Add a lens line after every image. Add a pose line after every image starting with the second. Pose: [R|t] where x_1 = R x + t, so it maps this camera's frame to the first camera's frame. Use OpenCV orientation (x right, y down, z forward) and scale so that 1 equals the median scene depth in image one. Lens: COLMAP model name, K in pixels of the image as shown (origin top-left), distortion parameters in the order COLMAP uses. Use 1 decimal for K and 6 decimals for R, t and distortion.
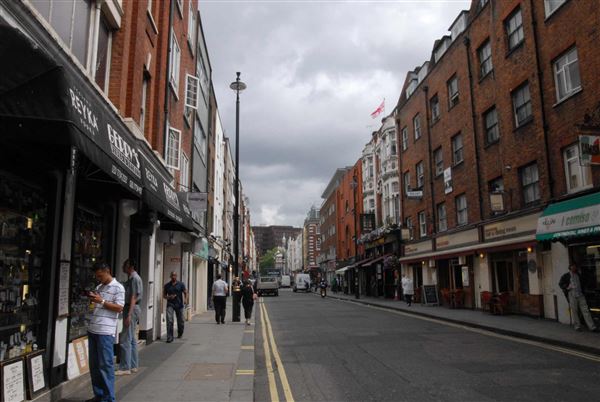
lens RADIAL K [[467.1, 0, 298.0], [0, 467.1, 206.8], [0, 0, 1]] dist [-0.140683, 0.136270]
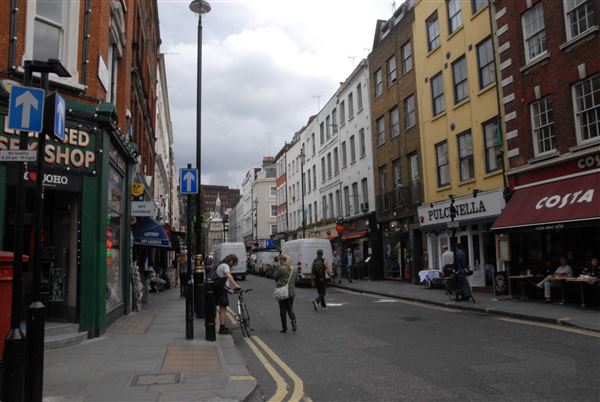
lens RADIAL K [[467.1, 0, 298.0], [0, 467.1, 206.8], [0, 0, 1]] dist [-0.140683, 0.136270]
pose [[0.986402, -0.002476, 0.164330, -0.161439], [-0.005293, 0.998889, 0.046826, 0.271939], [-0.164264, -0.047059, 0.985293, 1.715685]]
